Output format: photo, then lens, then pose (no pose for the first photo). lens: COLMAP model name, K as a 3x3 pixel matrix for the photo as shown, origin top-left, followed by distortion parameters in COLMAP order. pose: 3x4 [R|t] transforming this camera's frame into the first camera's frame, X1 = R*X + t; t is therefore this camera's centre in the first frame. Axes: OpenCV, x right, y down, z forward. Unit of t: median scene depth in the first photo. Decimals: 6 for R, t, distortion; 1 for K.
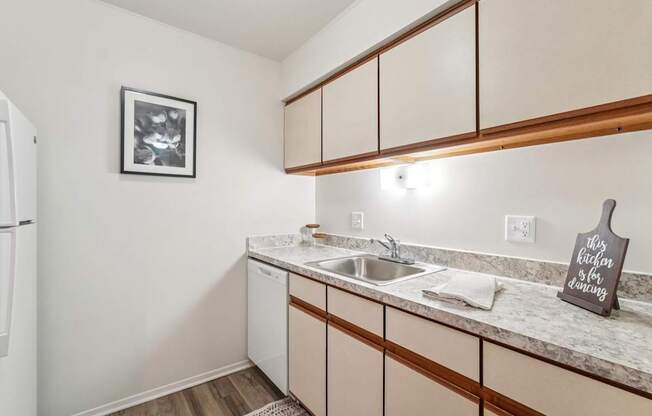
lens RADIAL K [[284.7, 0, 325.5], [0, 284.7, 208.0], [0, 0, 1]] dist [-0.002252, 0.000235]
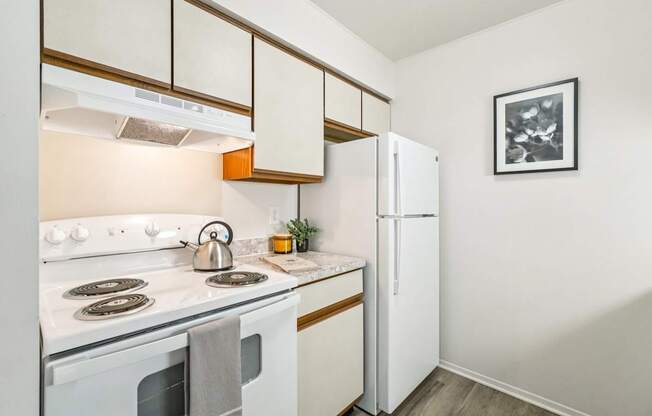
lens RADIAL K [[284.7, 0, 326.3], [0, 284.7, 206.2], [0, 0, 1]] dist [-0.002252, 0.000235]
pose [[0.177738, 0.002500, -0.984075, 0.240904], [-0.004739, 0.999987, 0.001684, 0.001460], [0.984066, 0.004365, 0.177748, 0.148840]]
